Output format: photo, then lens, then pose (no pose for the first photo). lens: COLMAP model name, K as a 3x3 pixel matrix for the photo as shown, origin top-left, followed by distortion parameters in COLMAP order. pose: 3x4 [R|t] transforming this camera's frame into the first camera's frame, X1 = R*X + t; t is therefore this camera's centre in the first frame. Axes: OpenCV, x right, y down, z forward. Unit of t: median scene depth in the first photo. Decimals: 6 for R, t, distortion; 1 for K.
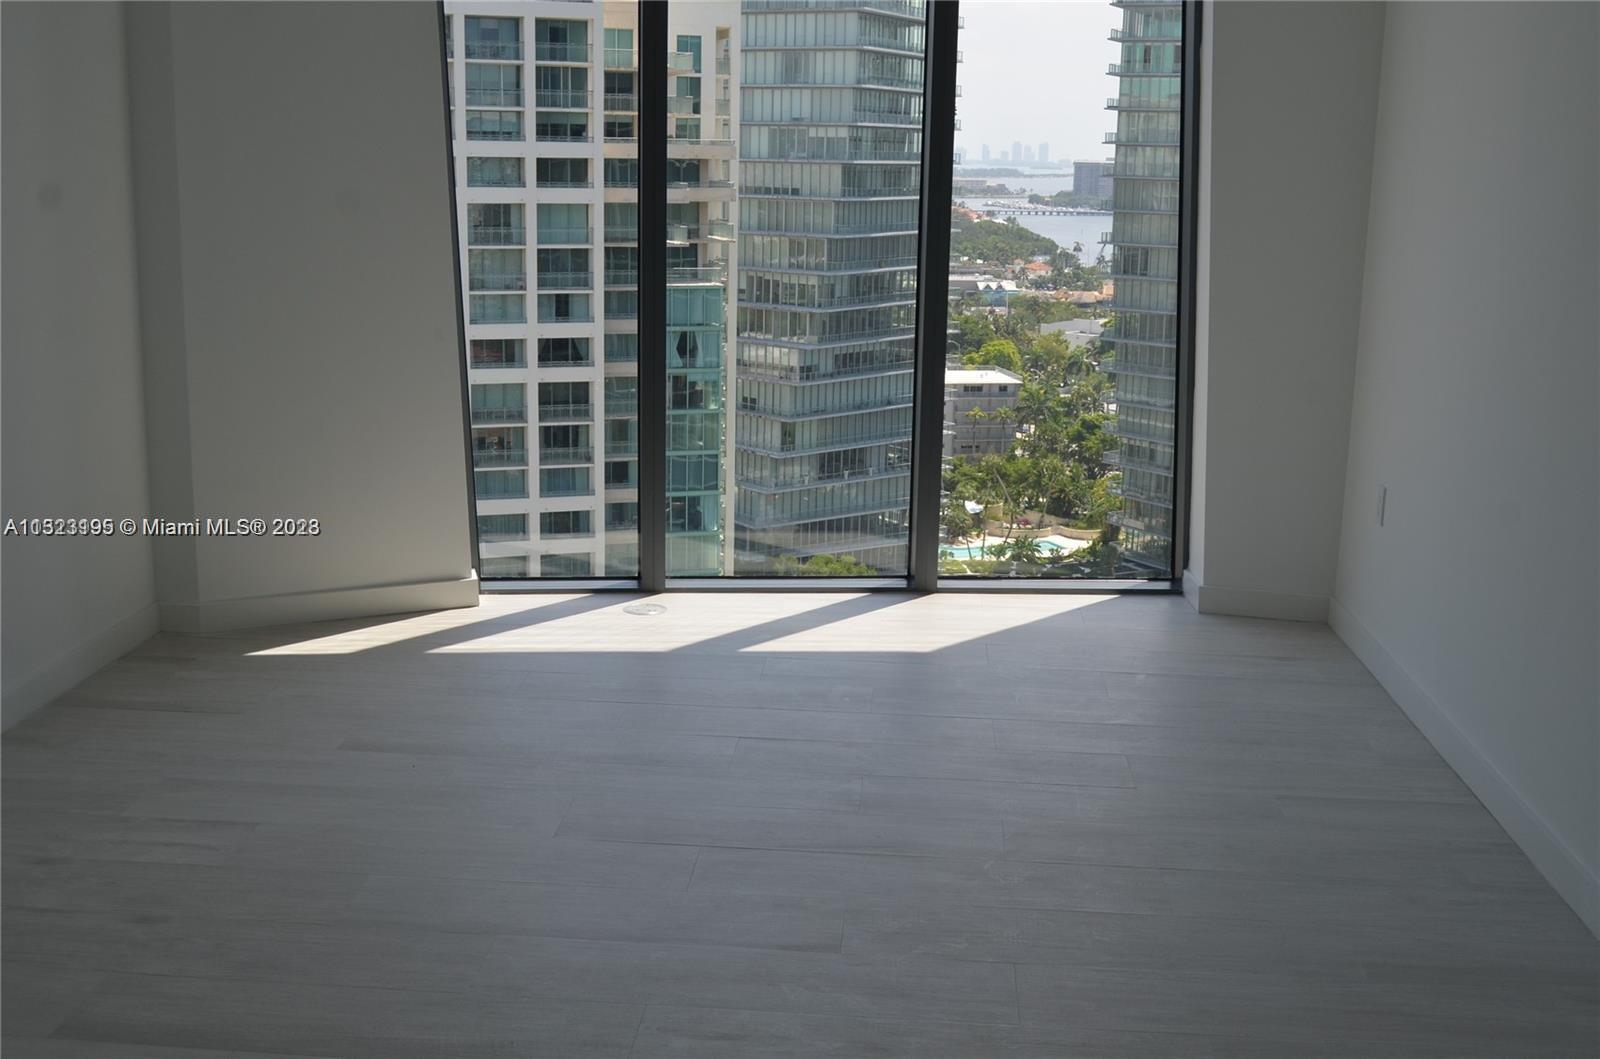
lens RADIAL K [[1748.2, 0, 851.6], [0, 1748.2, 539.7], [0, 0, 1]] dist [-0.055216, 0.000000]
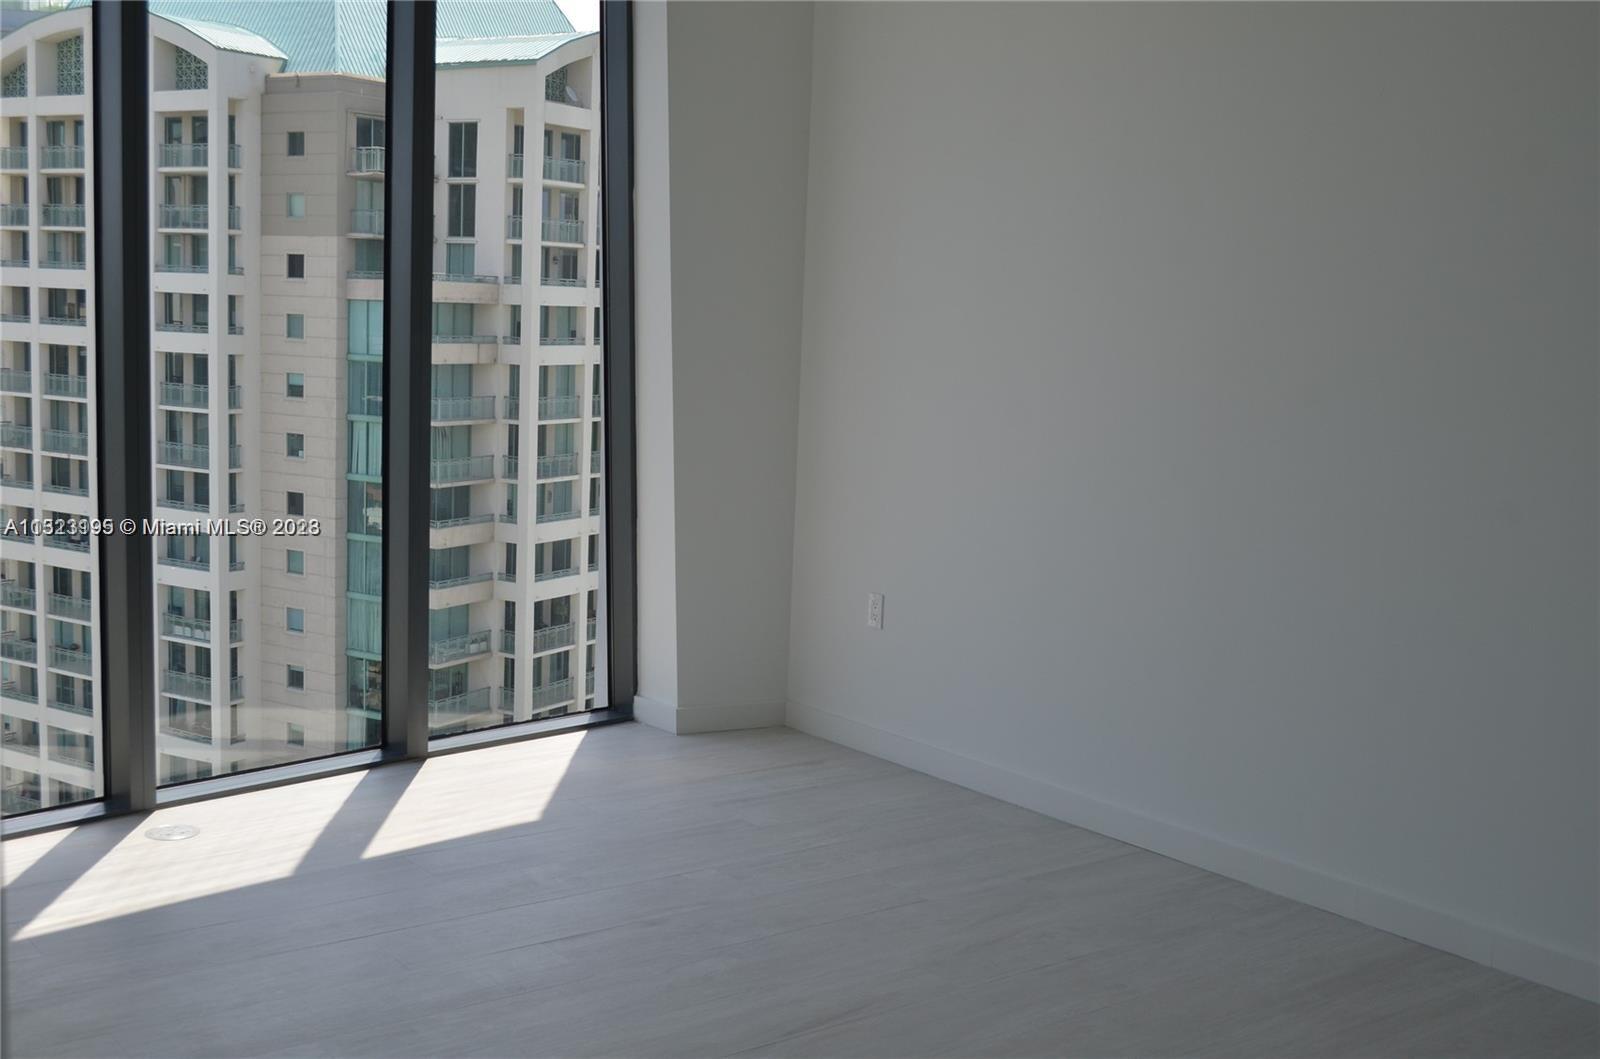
lens RADIAL K [[1748.2, 0, 746.4], [0, 1748.2, 550.2], [0, 0, 1]] dist [-0.055216, 0.000000]
pose [[0.750645, -0.086804, 0.654979, -0.454634], [0.121102, 0.992614, -0.007240, -0.055724], [-0.649512, 0.084754, 0.755613, 0.204273]]
